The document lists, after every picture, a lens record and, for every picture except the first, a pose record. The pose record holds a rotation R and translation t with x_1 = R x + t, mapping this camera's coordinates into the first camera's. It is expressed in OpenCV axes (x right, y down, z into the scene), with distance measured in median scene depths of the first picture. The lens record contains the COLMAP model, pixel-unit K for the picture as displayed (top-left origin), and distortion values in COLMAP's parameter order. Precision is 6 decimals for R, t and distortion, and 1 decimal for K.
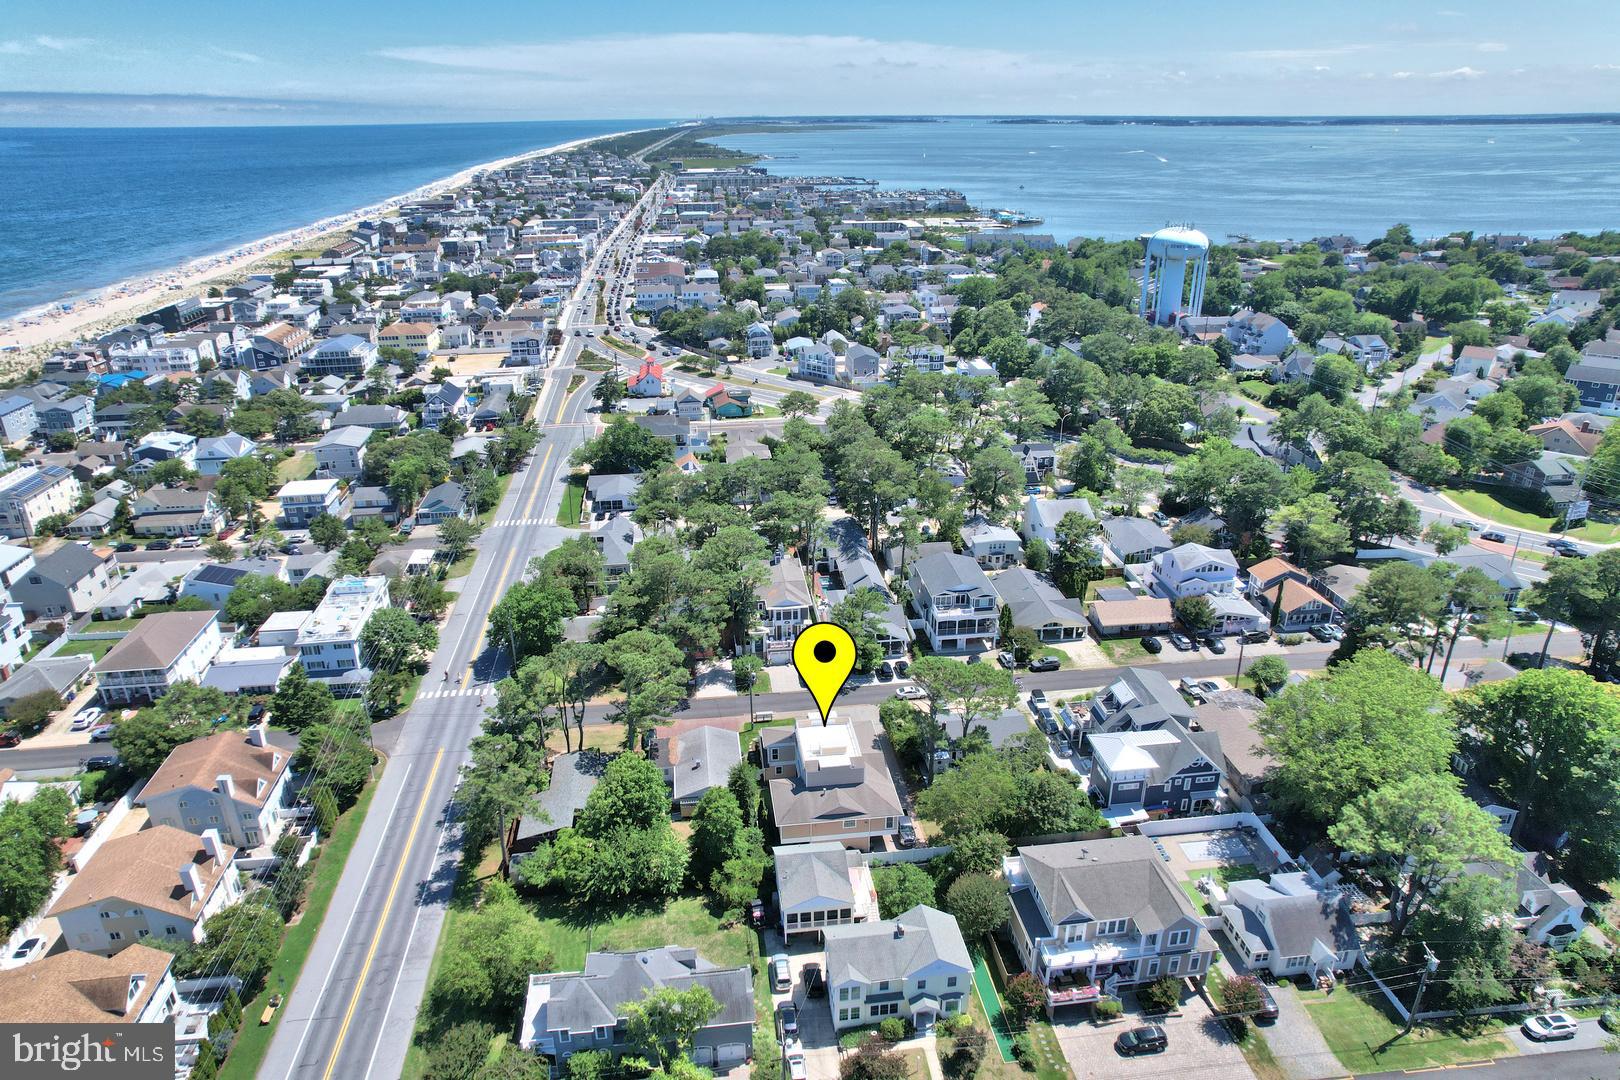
lens RADIAL K [[1032.3, 0, 802.5], [0, 1032.3, 543.9], [0, 0, 1]] dist [-0.076124, 0.070197]
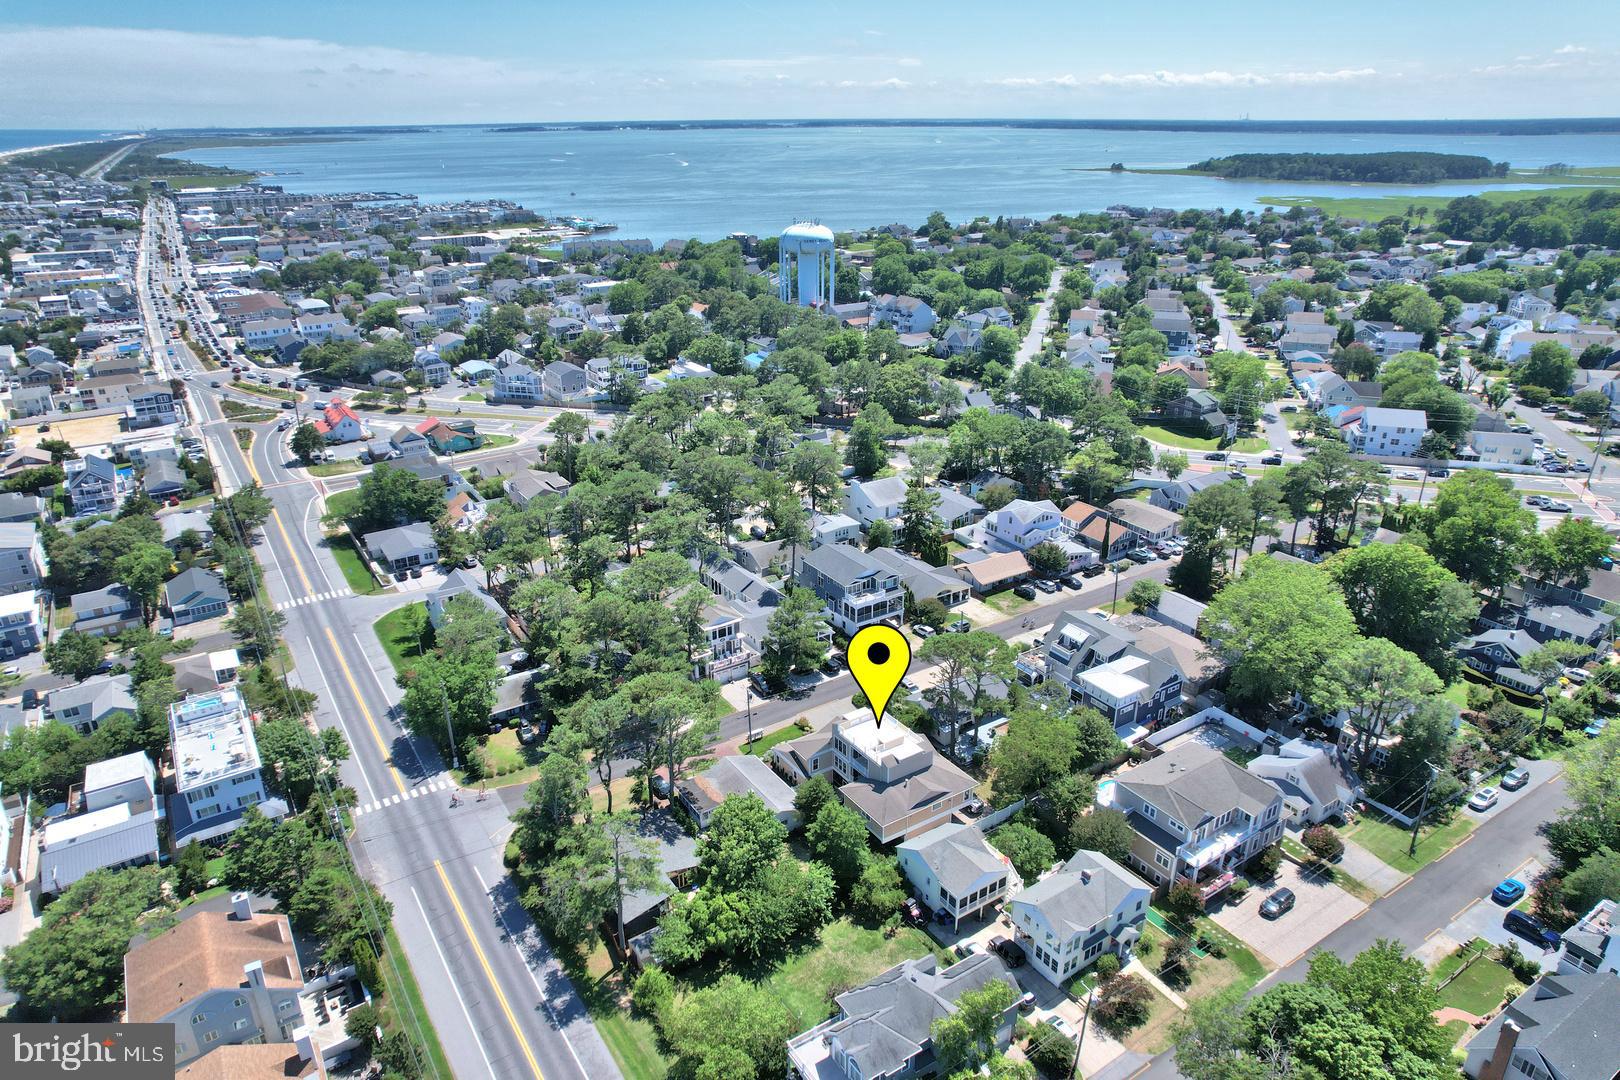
lens RADIAL K [[1032.3, 0, 802.5], [0, 1032.3, 543.9], [0, 0, 1]] dist [-0.076124, 0.070197]
pose [[0.898637, -0.168246, 0.405147, -0.266187], [0.170696, 0.984856, 0.030370, -0.024579], [-0.404121, 0.041865, 0.913747, 0.059095]]
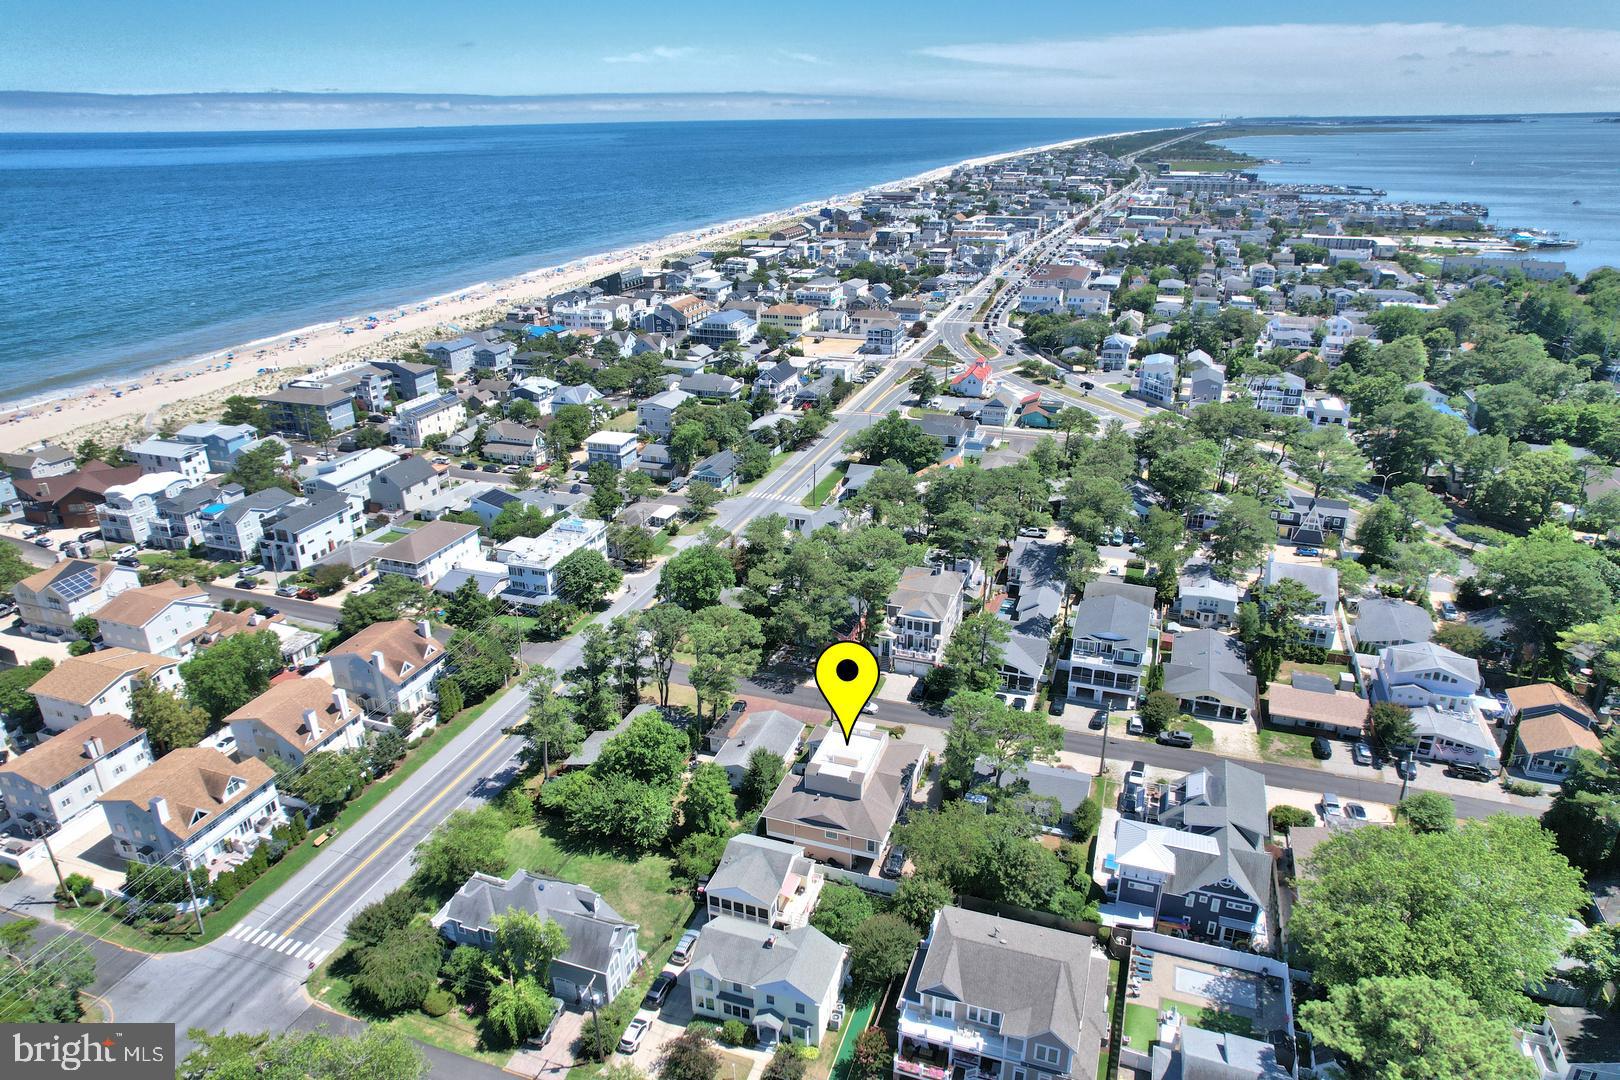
lens RADIAL K [[1032.3, 0, 802.5], [0, 1032.3, 543.9], [0, 0, 1]] dist [-0.076124, 0.070197]
pose [[0.895031, 0.171255, -0.411814, 0.225358], [-0.170234, 0.984613, 0.039474, -0.022640], [0.412238, 0.034774, 0.910412, 0.045523]]
